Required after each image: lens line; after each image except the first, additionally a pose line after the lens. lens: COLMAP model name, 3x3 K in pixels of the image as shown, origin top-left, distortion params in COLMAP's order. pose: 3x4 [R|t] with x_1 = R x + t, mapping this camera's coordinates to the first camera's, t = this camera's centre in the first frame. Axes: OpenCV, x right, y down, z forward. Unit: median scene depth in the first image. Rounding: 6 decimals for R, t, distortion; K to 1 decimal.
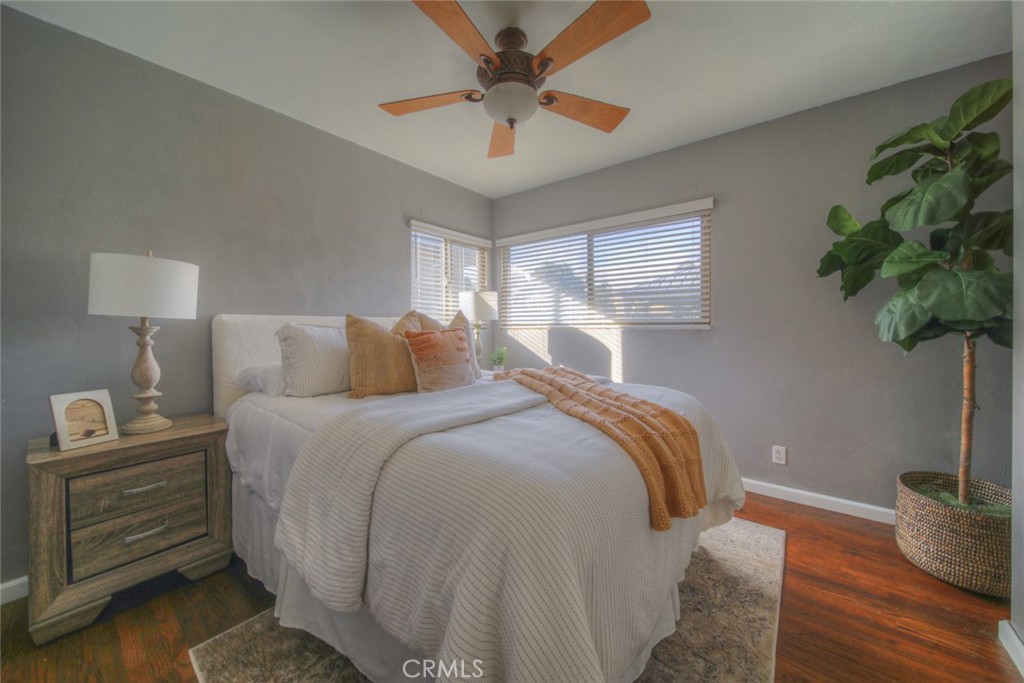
lens RADIAL K [[365.6, 0, 513.9], [0, 365.6, 332.5], [0, 0, 1]] dist [-0.000653, -0.000063]
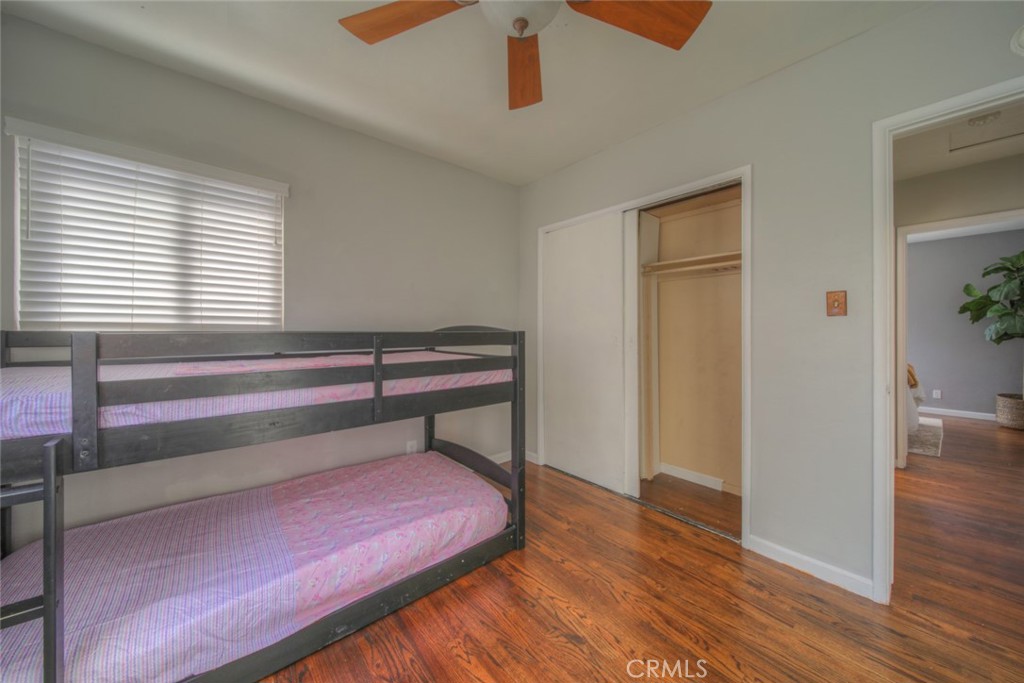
lens RADIAL K [[365.6, 0, 516.3], [0, 365.6, 334.3], [0, 0, 1]] dist [-0.000653, -0.000063]
pose [[0.982682, 0.011105, -0.184967, -1.912205], [-0.013692, 0.999825, -0.012713, 0.060552], [0.184793, 0.015026, 0.982663, -2.293321]]
